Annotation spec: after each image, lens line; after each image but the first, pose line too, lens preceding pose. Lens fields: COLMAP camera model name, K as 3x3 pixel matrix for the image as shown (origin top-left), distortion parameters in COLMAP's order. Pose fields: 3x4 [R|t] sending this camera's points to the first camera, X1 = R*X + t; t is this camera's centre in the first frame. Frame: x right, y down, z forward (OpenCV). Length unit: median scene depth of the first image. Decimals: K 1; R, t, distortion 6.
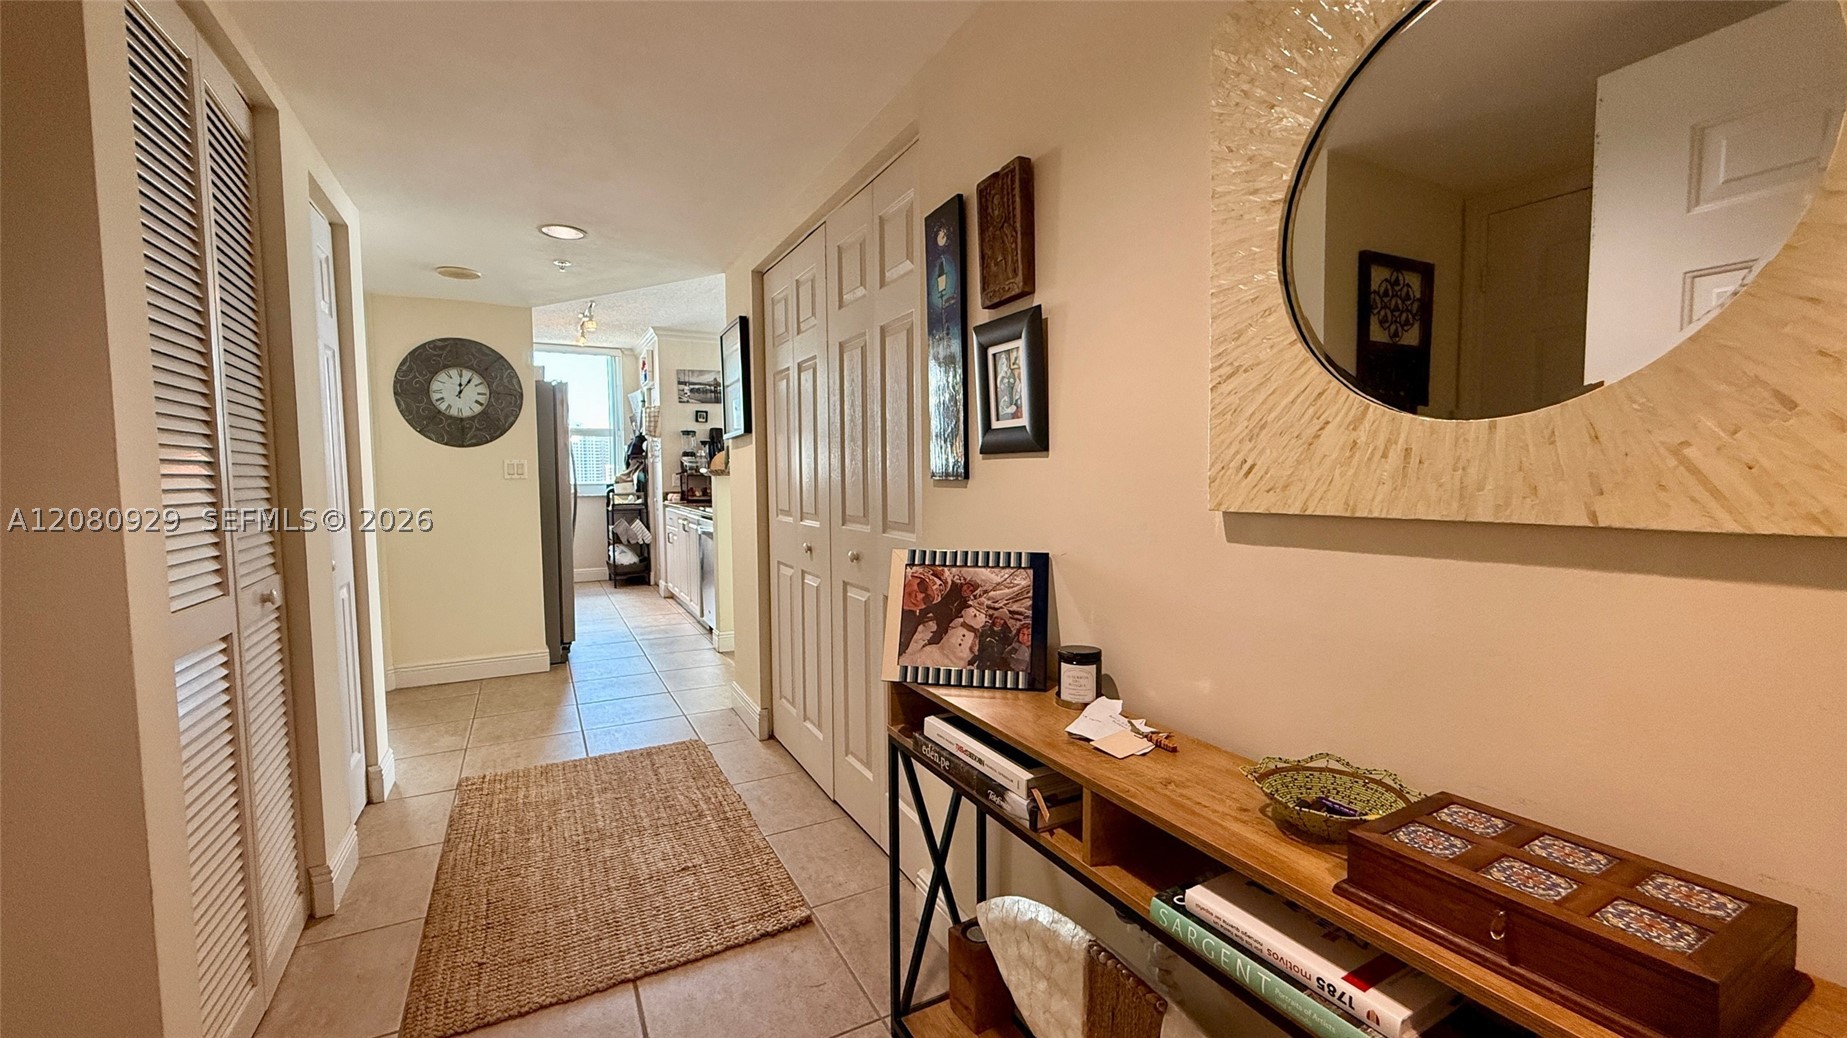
lens RADIAL K [[737.7, 0, 928.4], [0, 737.7, 518.9], [0, 0, 1]] dist [-0.000361, 0.000394]
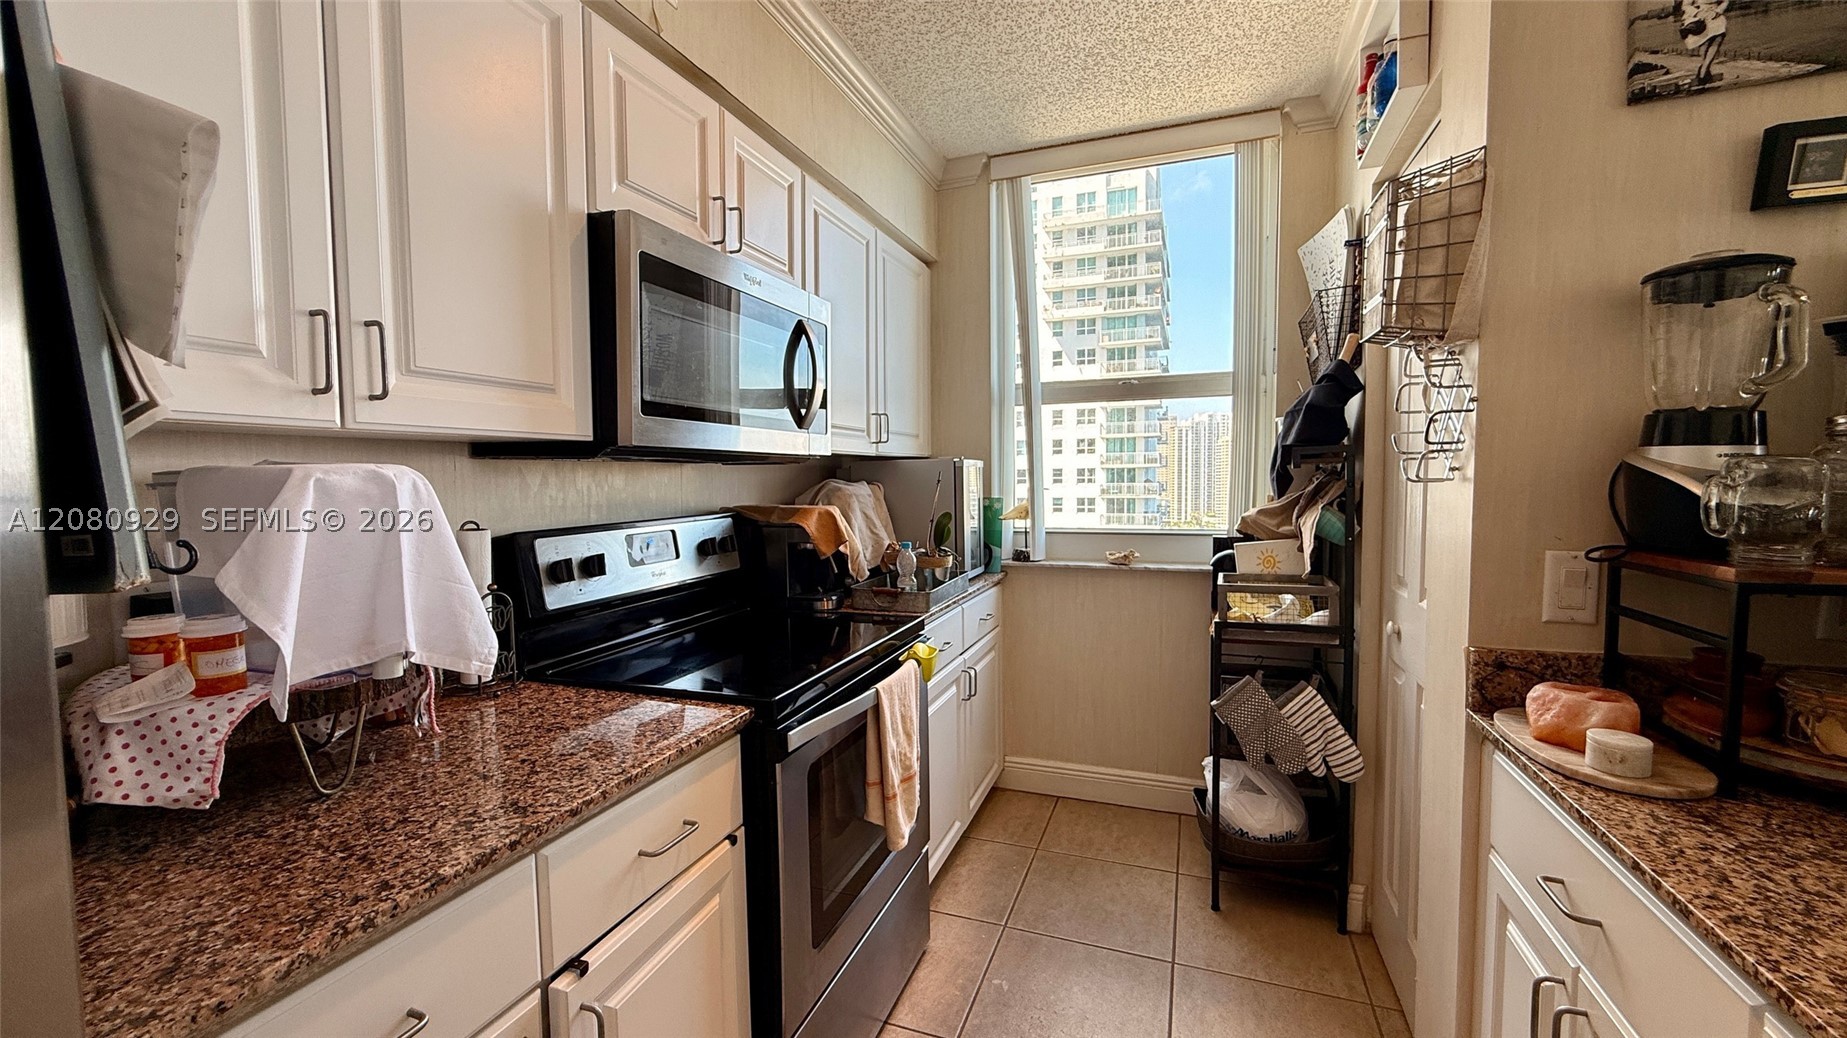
lens RADIAL K [[737.7, 0, 920.7], [0, 737.7, 520.7], [0, 0, 1]] dist [-0.000361, 0.000394]
pose [[0.657848, 0.045164, -0.751795, -0.700707], [-0.041367, 0.998860, 0.023809, -0.145138], [0.752013, 0.015437, 0.658967, 1.741112]]
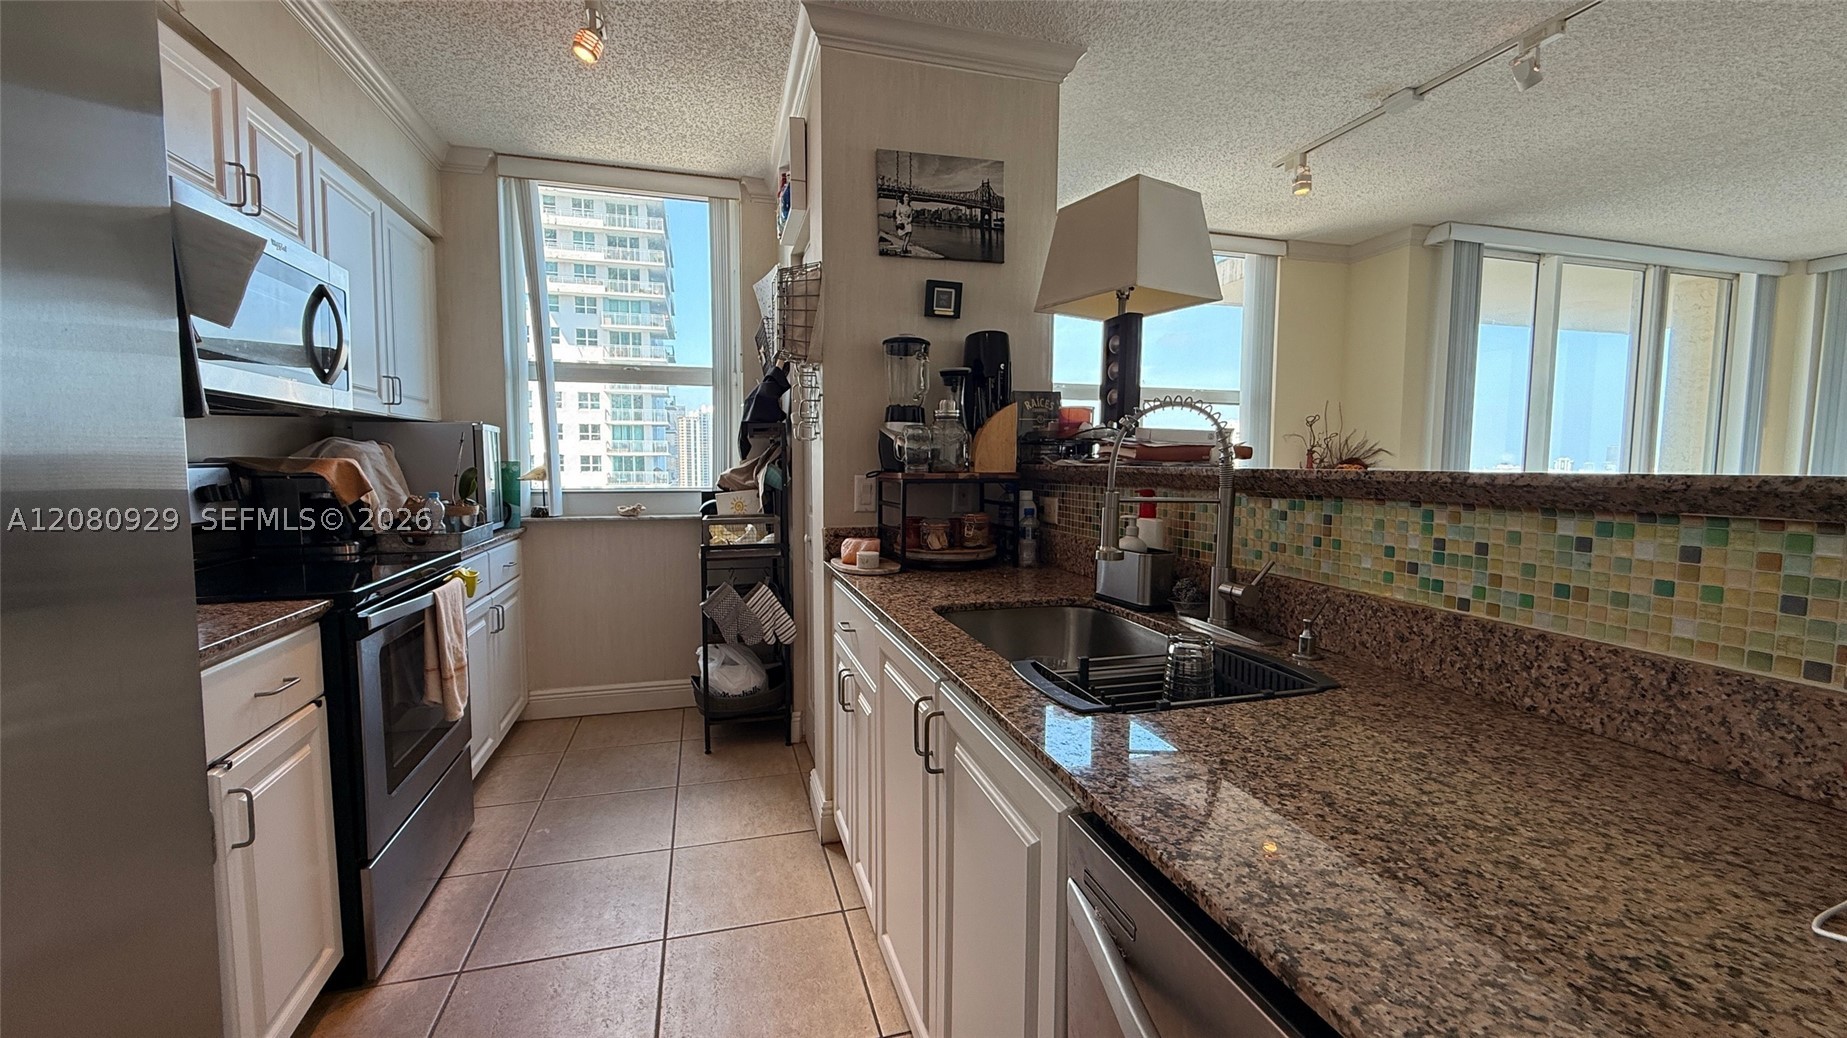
lens RADIAL K [[737.7, 0, 920.0], [0, 737.7, 522.8], [0, 0, 1]] dist [-0.000361, 0.000394]
pose [[0.977205, 0.028081, -0.210431, -0.554517], [-0.024966, 0.999536, 0.017445, -0.101656], [0.210823, -0.011794, 0.977453, 1.525633]]
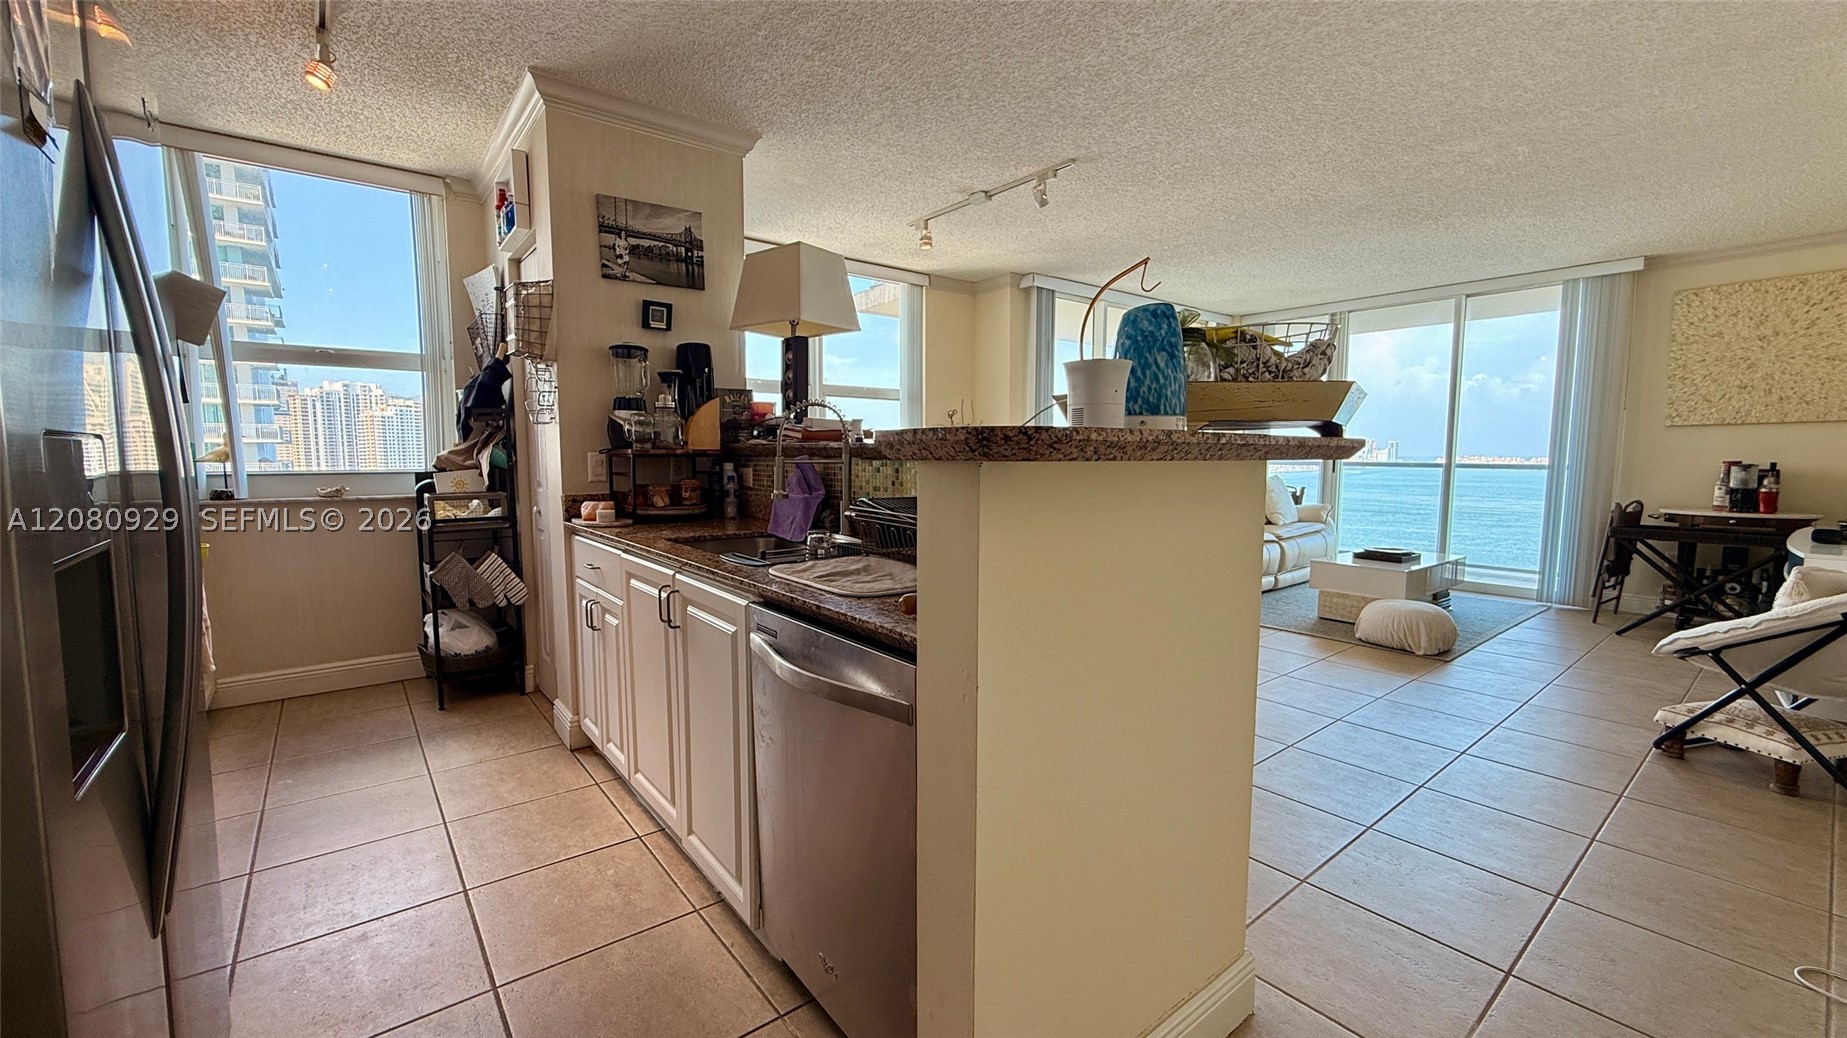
lens RADIAL K [[737.7, 0, 920.5], [0, 737.7, 524.2], [0, 0, 1]] dist [-0.000361, 0.000394]
pose [[0.984504, -0.007938, 0.175185, -0.527855], [0.002572, 0.999521, 0.030839, -0.072581], [-0.175346, -0.029911, 0.984052, 1.252133]]
